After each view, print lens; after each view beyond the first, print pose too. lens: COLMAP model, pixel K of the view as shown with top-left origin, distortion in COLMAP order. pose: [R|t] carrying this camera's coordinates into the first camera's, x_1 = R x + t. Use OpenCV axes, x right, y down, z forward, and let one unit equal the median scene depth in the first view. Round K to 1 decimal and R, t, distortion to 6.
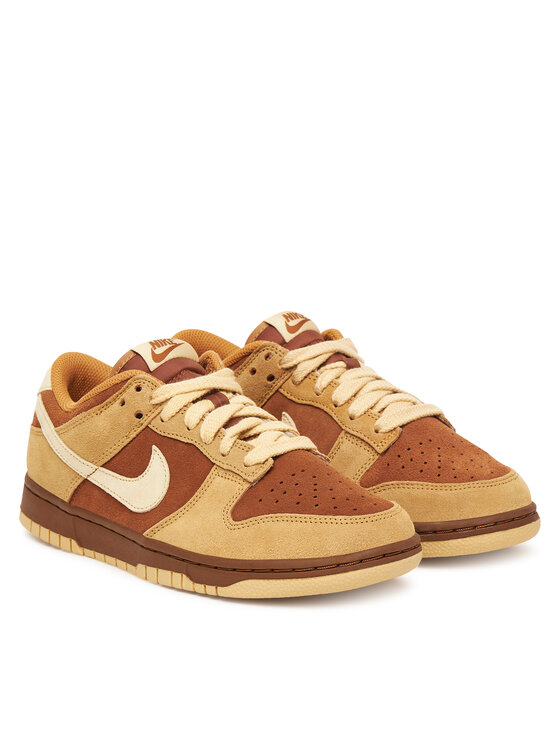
lens RADIAL K [[1848.4, 0, 280.0], [0, 1848.4, 373.0], [0, 0, 1]] dist [-0.002624, -0.255629]
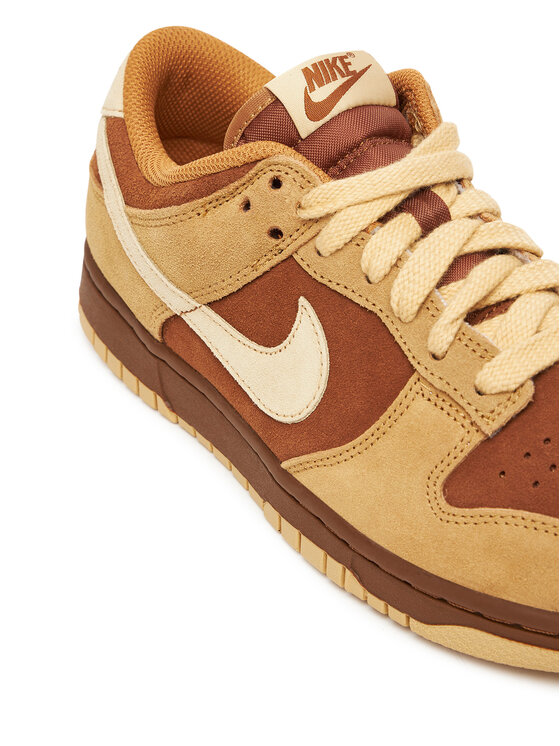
lens RADIAL K [[1633.9, 0, 280.0], [0, 1633.9, 373.0], [0, 0, 1]] dist [0.342075, -0.078275]
pose [[0.994724, 0.065672, -0.078817, -0.035899], [-0.027659, 0.911489, 0.410393, -0.132976], [0.098792, -0.406047, 0.908496, 0.562359]]
